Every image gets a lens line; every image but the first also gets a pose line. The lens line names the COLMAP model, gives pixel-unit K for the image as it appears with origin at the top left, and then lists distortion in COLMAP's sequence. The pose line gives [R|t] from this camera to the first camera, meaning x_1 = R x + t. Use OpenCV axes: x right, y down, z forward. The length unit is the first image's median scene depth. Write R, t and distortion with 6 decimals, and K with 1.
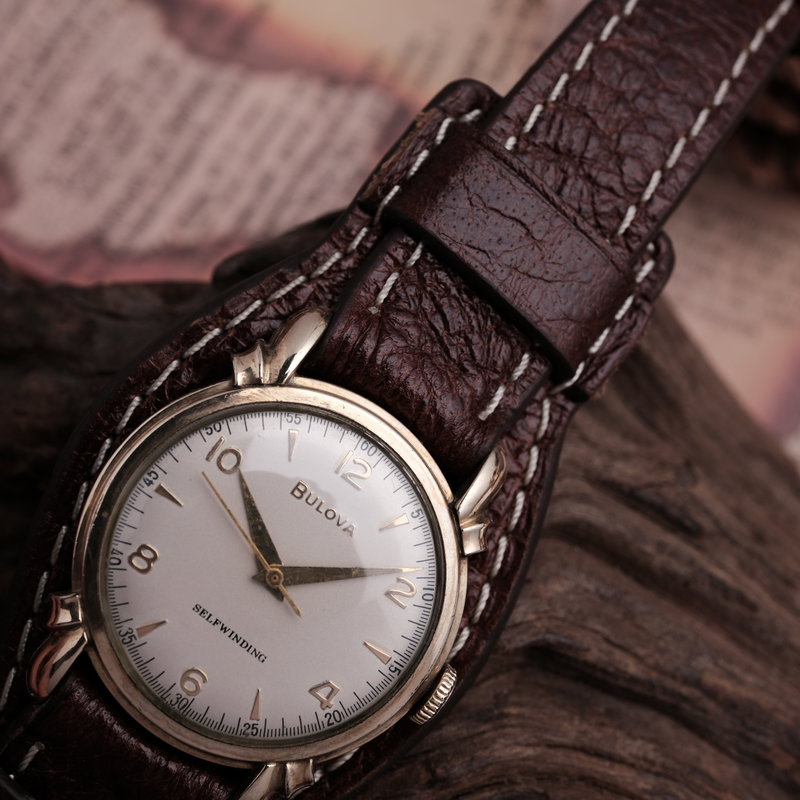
lens RADIAL K [[1427.5, 0, 414.3], [0, 1427.5, 403.6], [0, 0, 1]] dist [-0.016114, 0.073069]
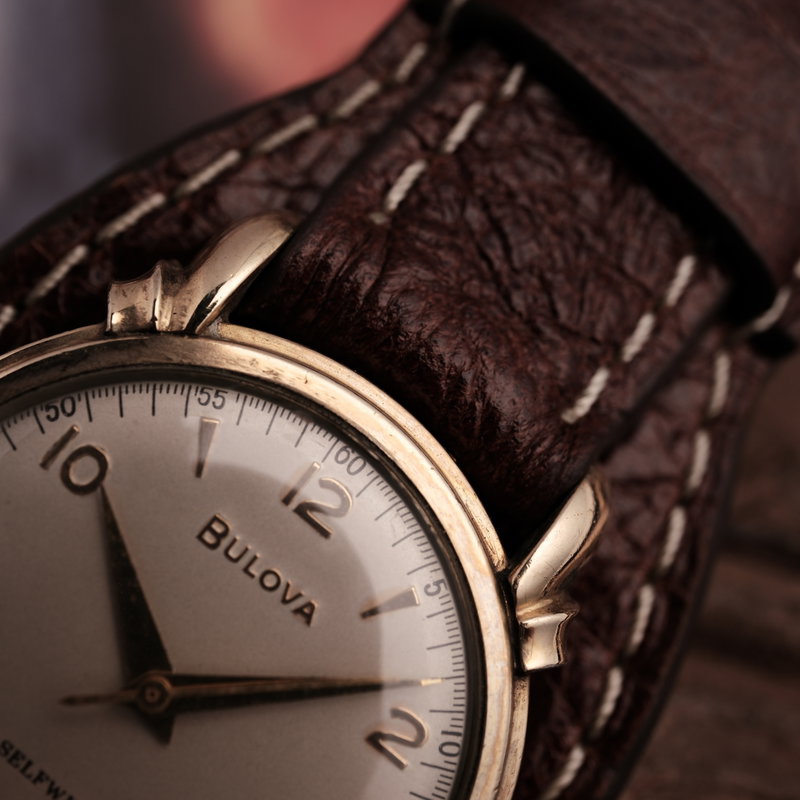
lens RADIAL K [[1302.5, 0, 400.0], [0, 1302.5, 400.0], [0, 0, 1]] dist [-0.037960, 0.142059]
pose [[0.996025, 0.037640, -0.080732, 0.024549], [-0.043530, 0.996419, -0.072480, 0.042715], [0.077715, 0.075706, 0.994097, 0.508235]]
